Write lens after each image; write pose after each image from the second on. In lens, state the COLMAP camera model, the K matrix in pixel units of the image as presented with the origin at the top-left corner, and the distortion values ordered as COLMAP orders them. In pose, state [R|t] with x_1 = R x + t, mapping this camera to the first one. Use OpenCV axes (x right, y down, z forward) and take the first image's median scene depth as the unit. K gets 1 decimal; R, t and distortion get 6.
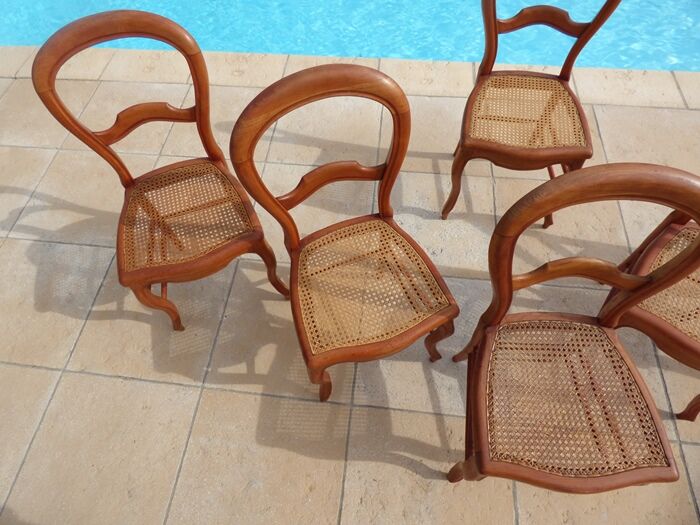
lens RADIAL K [[417.2, 0, 345.9], [0, 417.2, 257.0], [0, 0, 1]] dist [-0.010973, 0.004856]
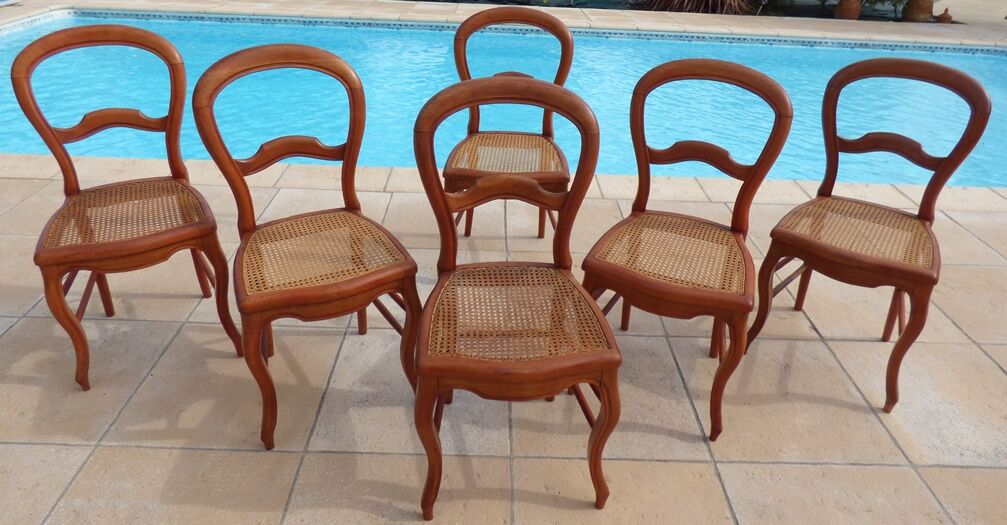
lens RADIAL K [[652.0, 0, 514.1], [0, 652.0, 214.2], [0, 0, 1]] dist [-0.040914, 0.017041]
pose [[0.987606, 0.010477, 0.156601, 0.208943], [0.077125, 0.836597, -0.542362, 0.689196], [-0.136695, 0.547718, 0.825421, -0.258654]]
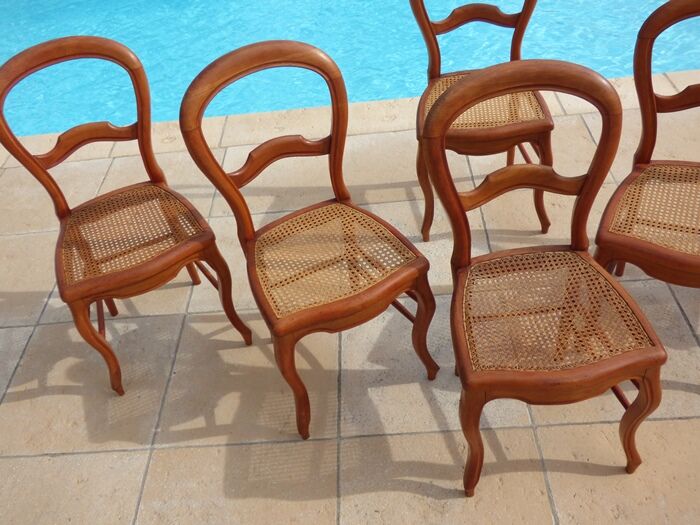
lens RADIAL K [[672.1, 0, 345.4], [0, 672.1, 261.4], [0, 0, 1]] dist [-0.014887, 0.000000]
pose [[0.990747, -0.130845, 0.036066, 0.025635], [0.135469, 0.937045, -0.321861, 0.476408], [0.008319, 0.323768, 0.946100, -0.356061]]
